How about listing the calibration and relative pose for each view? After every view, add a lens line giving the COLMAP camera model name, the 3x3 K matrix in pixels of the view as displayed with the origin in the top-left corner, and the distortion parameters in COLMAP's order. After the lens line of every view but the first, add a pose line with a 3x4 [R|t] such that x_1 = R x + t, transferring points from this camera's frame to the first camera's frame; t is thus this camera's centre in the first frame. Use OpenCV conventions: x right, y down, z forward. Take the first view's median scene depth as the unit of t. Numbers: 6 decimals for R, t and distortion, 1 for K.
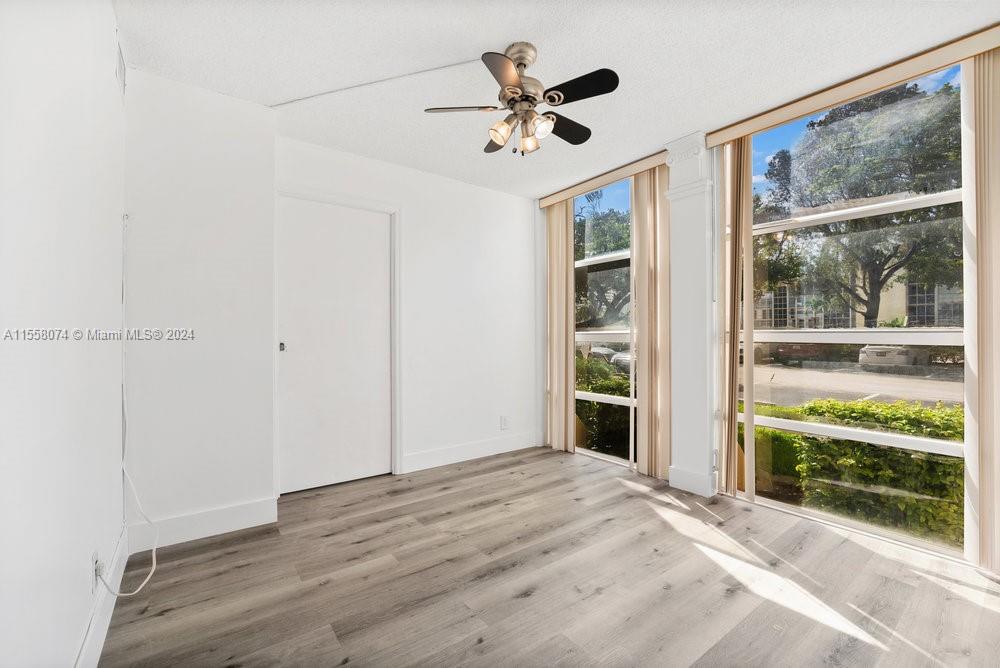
lens RADIAL K [[413.6, 0, 491.5], [0, 413.6, 335.5], [0, 0, 1]] dist [-0.021356, 0.000027]
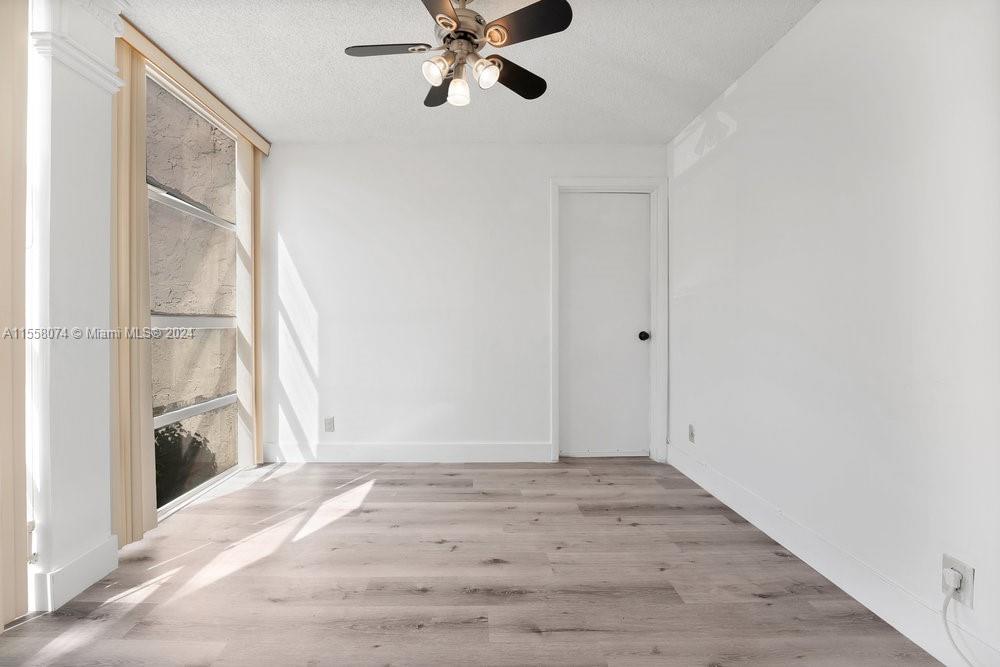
lens RADIAL K [[413.6, 0, 491.5], [0, 413.6, 335.0], [0, 0, 1]] dist [-0.021356, 0.000027]
pose [[-0.830868, -0.017460, 0.556196, -0.440324], [-0.006636, 0.999747, 0.021471, 0.014603], [-0.556431, 0.014149, -0.830774, 1.691284]]
